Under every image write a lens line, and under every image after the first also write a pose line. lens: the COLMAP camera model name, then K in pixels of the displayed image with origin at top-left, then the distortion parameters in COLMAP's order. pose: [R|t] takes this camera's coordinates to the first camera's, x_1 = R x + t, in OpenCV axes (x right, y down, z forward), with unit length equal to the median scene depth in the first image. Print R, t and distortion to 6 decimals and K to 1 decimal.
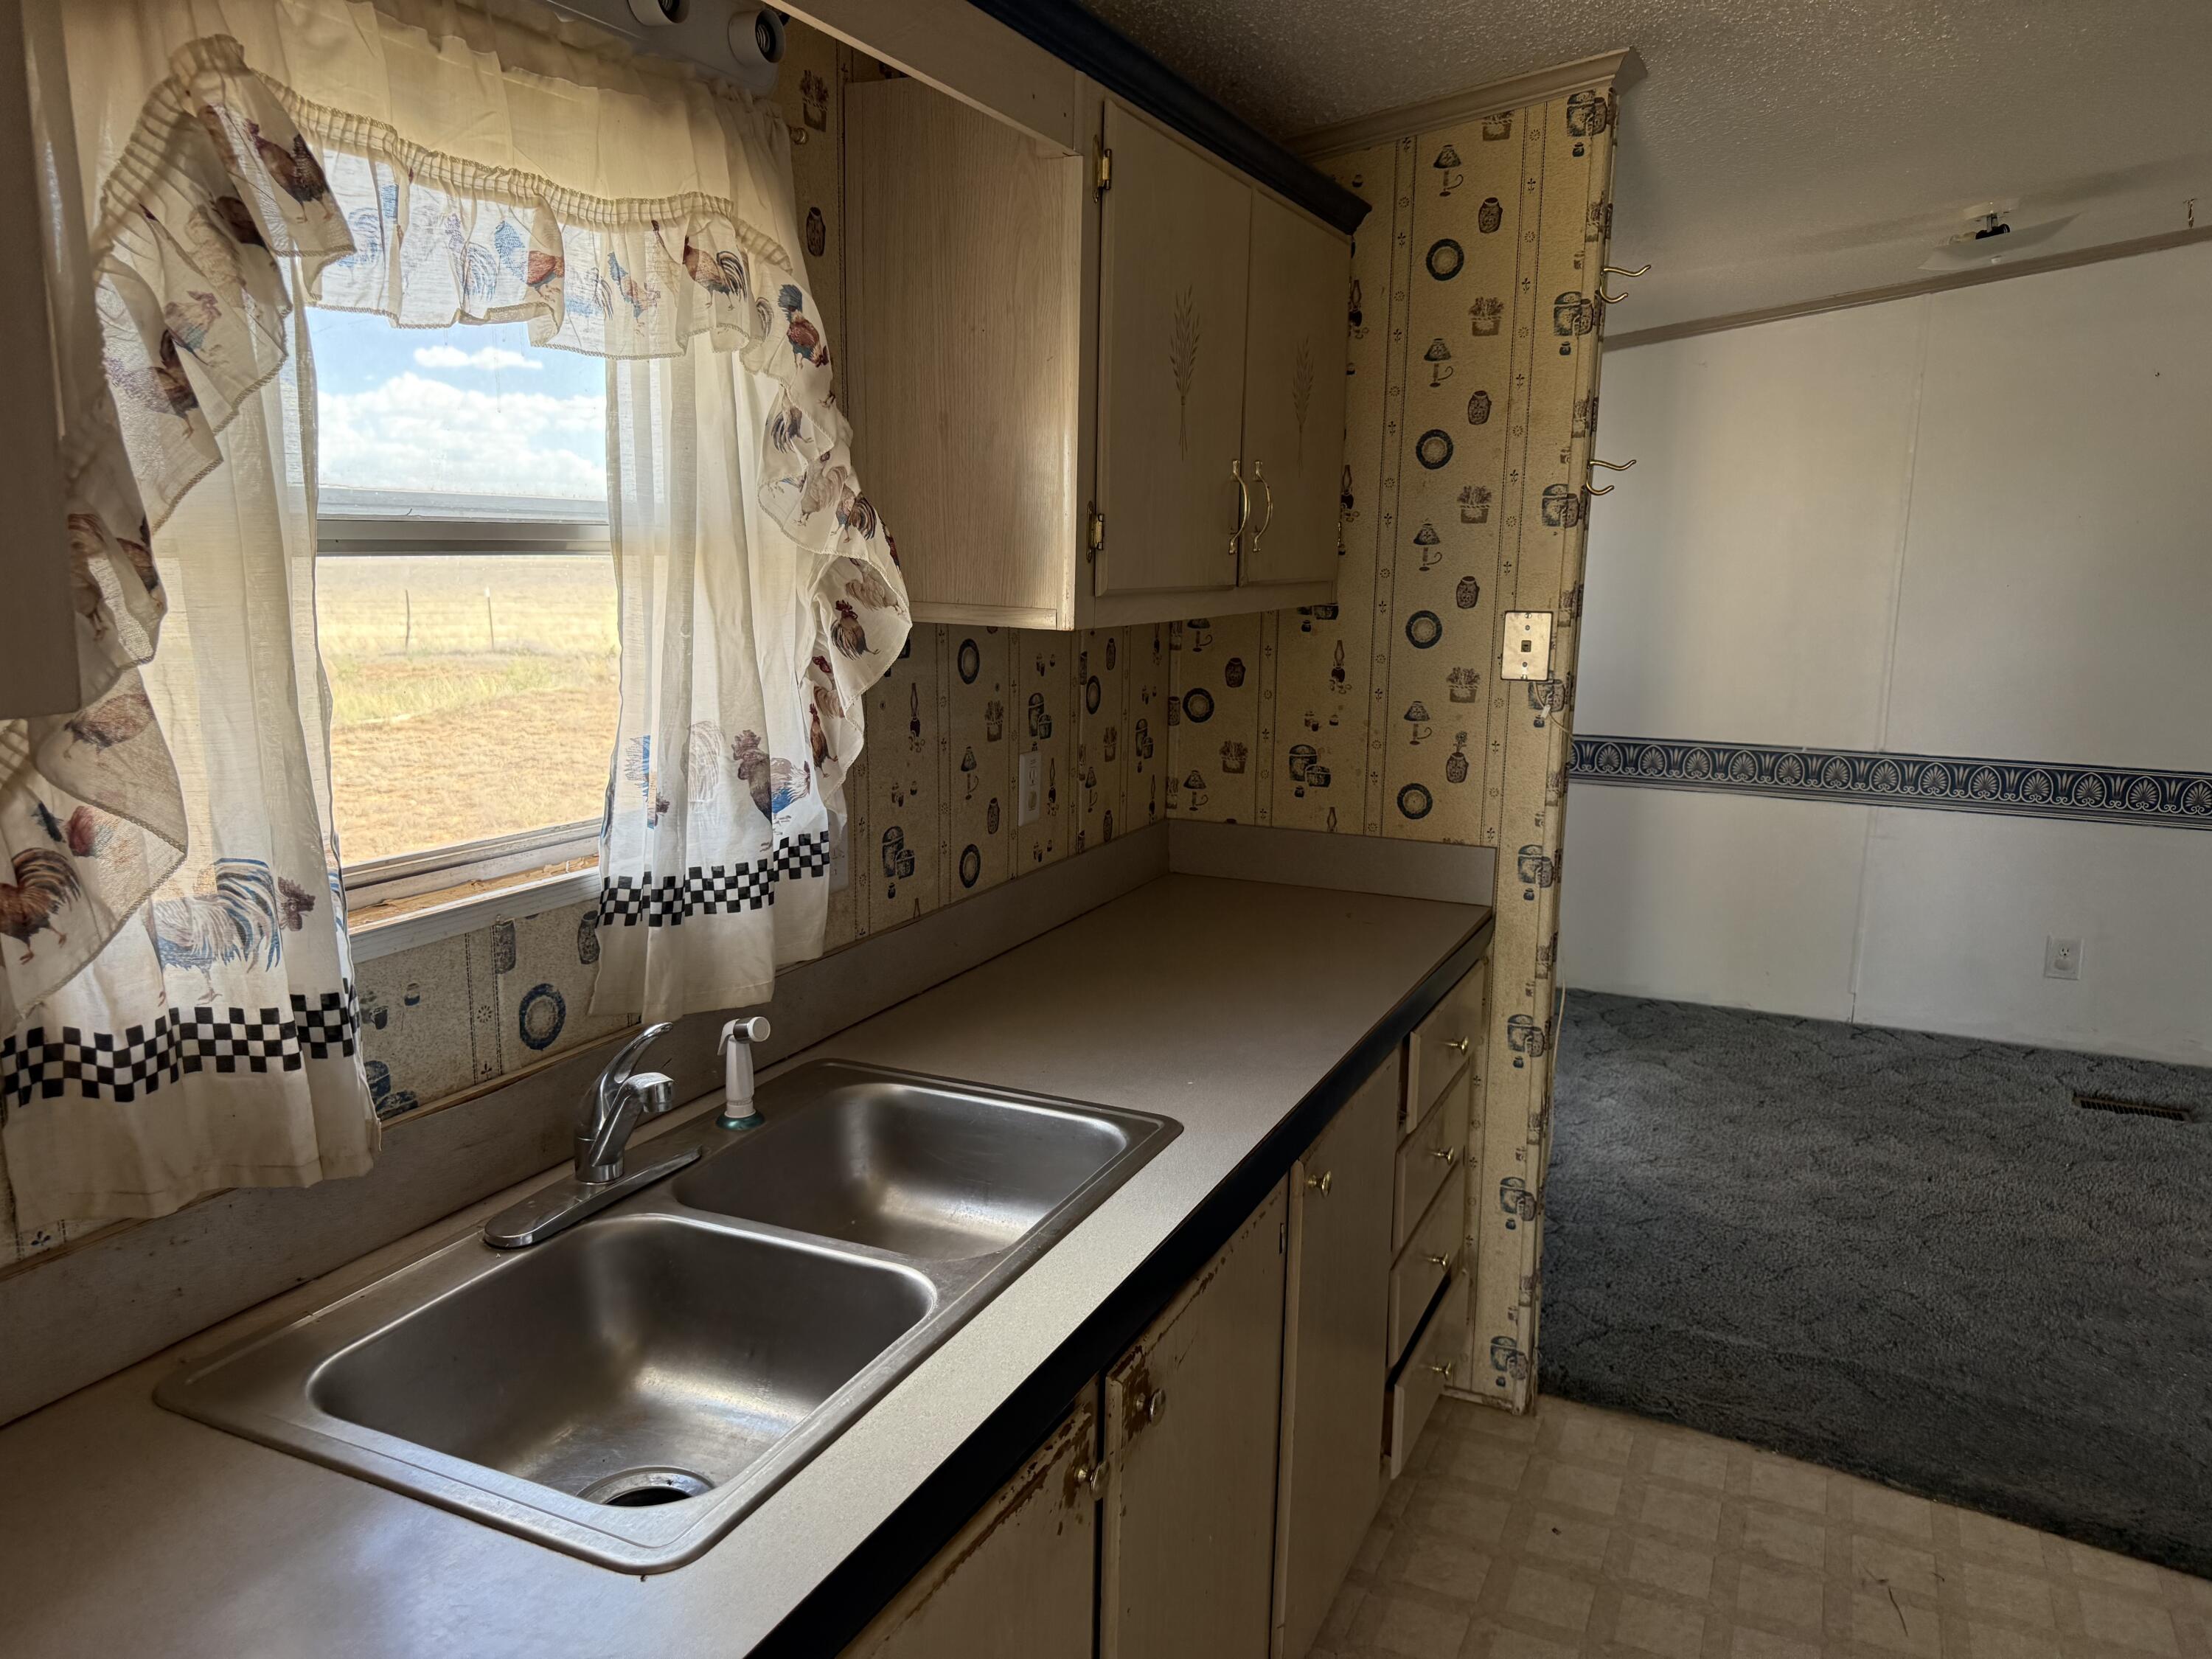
lens RADIAL K [[1581.3, 0, 1107.2], [0, 1581.3, 833.1], [0, 0, 1]] dist [0.053551, -0.051272]
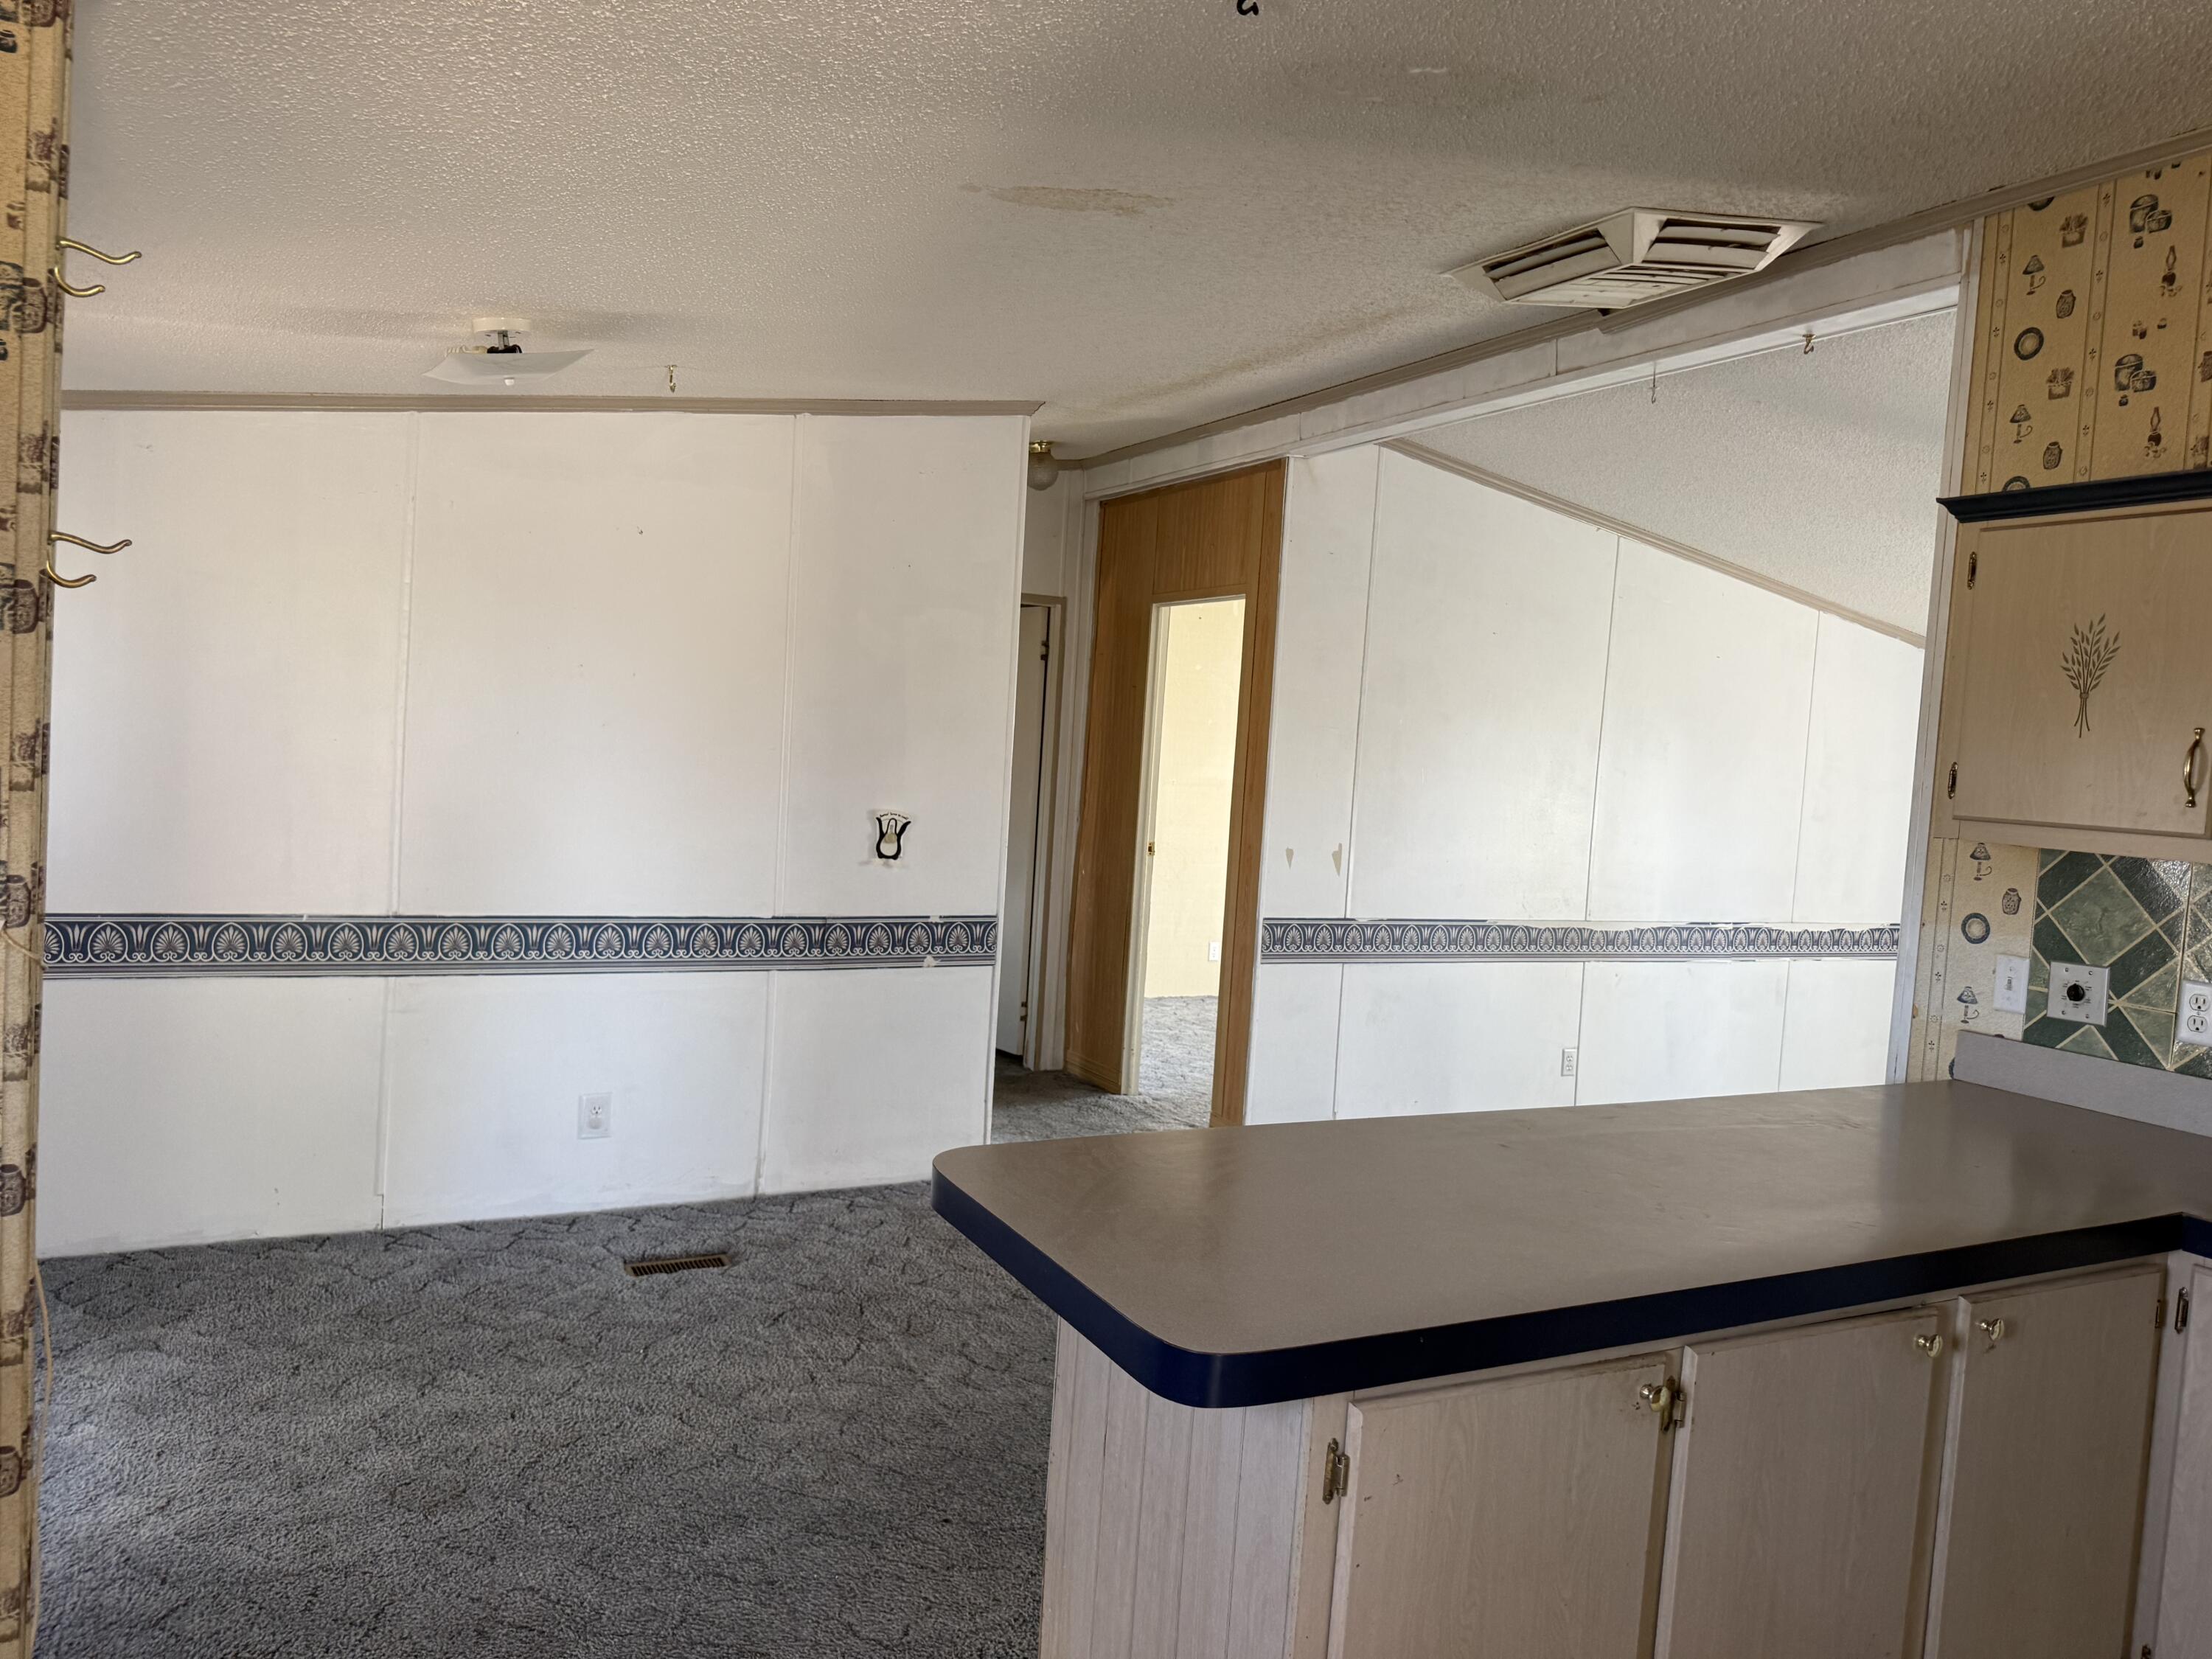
lens RADIAL K [[1581.3, 0, 1096.2], [0, 1581.3, 832.4], [0, 0, 1]] dist [0.053551, -0.051272]
pose [[0.611735, -0.024180, 0.790693, 0.029426], [0.090317, 0.995132, -0.039444, -0.031025], [-0.785890, 0.095543, 0.610940, 0.176784]]
